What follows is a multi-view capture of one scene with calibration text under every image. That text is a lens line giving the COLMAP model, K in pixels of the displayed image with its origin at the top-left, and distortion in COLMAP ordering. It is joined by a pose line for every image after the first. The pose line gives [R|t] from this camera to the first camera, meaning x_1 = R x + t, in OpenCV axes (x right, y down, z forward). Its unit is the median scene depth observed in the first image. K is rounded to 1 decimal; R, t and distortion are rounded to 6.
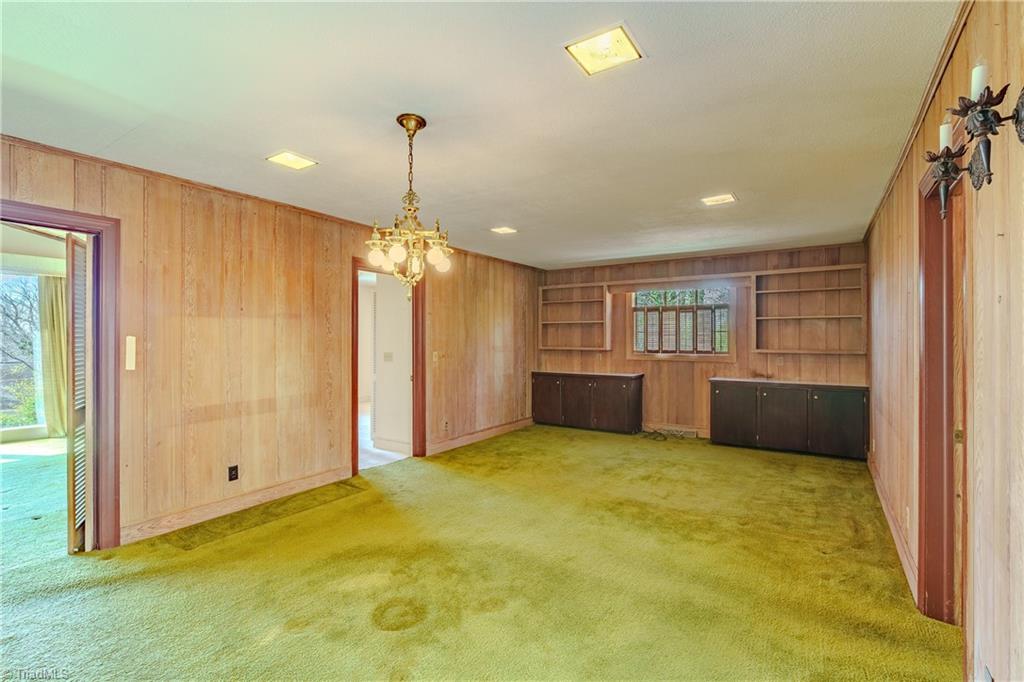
lens RADIAL K [[474.5, 0, 511.7], [0, 474.5, 339.3], [0, 0, 1]] dist [-0.004931, 0.001257]
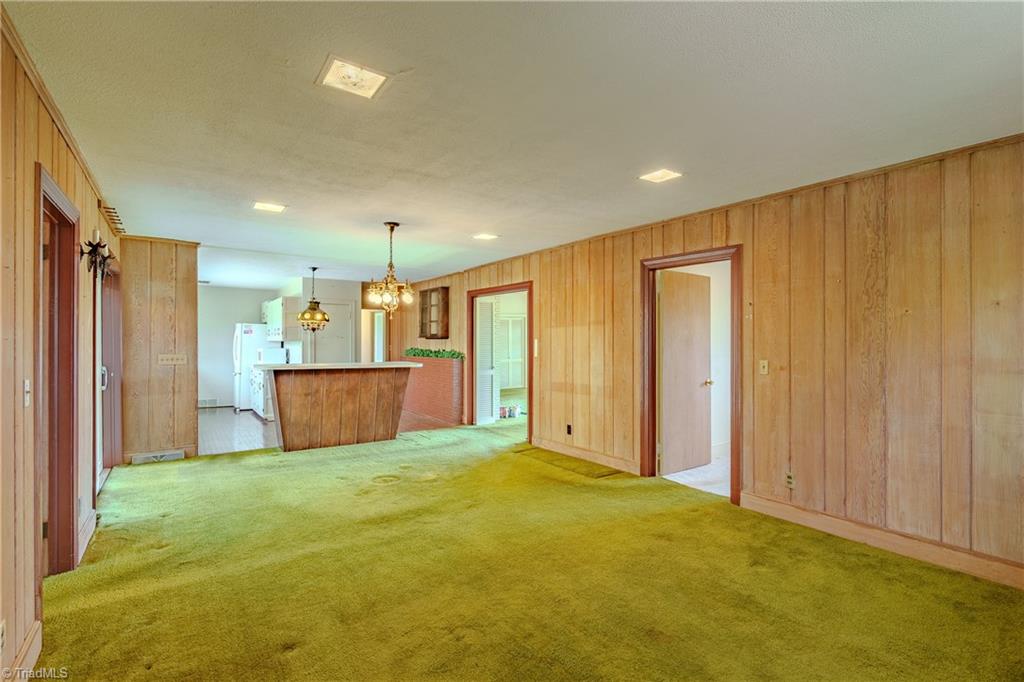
lens RADIAL K [[474.5, 0, 533.4], [0, 474.5, 349.7], [0, 0, 1]] dist [-0.004931, 0.001257]
pose [[-0.335585, 0.005928, -0.941991, 0.811908], [-0.012510, 0.999864, 0.010750, 0.012299], [0.941927, 0.015392, -0.335465, 1.298289]]
